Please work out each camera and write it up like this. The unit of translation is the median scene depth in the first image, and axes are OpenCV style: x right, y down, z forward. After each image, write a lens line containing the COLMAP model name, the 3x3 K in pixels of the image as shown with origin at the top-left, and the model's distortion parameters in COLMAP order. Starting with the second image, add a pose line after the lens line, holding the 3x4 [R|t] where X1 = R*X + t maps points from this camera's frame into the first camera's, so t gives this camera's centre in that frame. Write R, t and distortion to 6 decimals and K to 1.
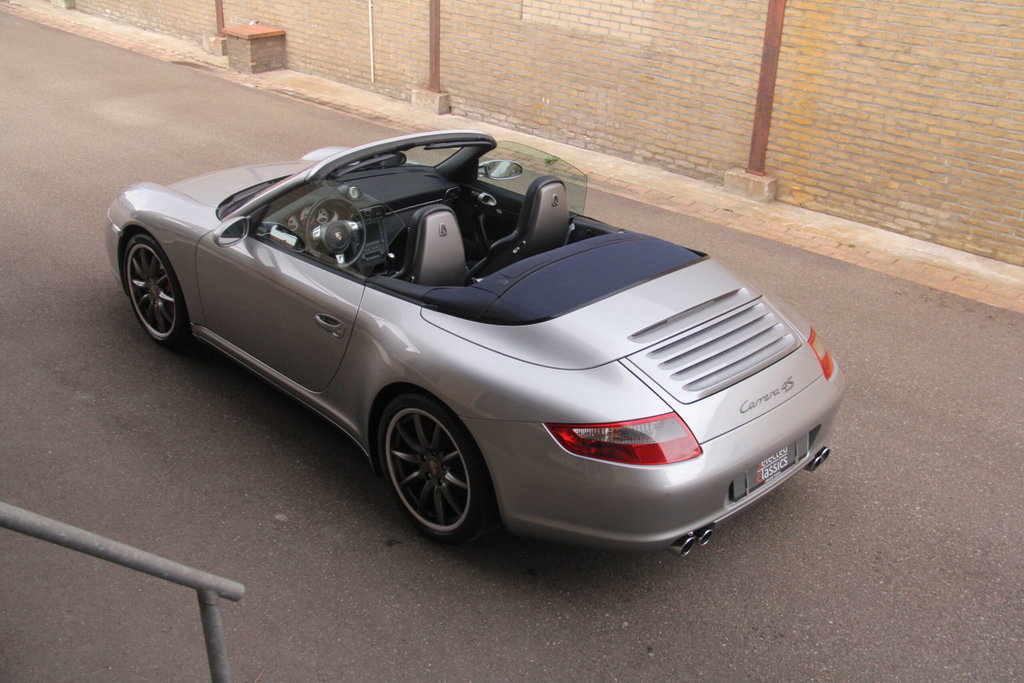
lens RADIAL K [[1081.6, 0, 514.2], [0, 1081.6, 342.8], [0, 0, 1]] dist [0.026180, 0.000000]
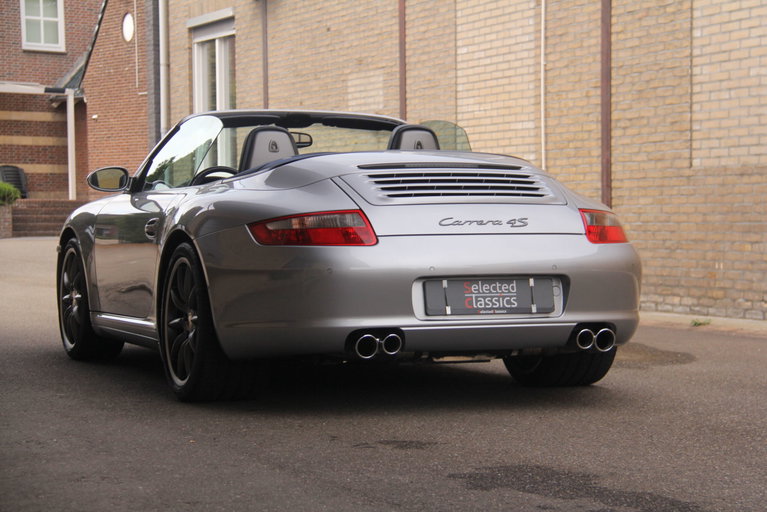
lens RADIAL K [[1795.1, 0, 381.3], [0, 1795.1, 255.4], [0, 0, 1]] dist [0.596004, 0.000000]
pose [[0.923774, -0.023207, -0.382234, 0.336845], [-0.129628, 0.920284, -0.369153, 0.301330], [0.360331, 0.390562, 0.847126, -0.174186]]
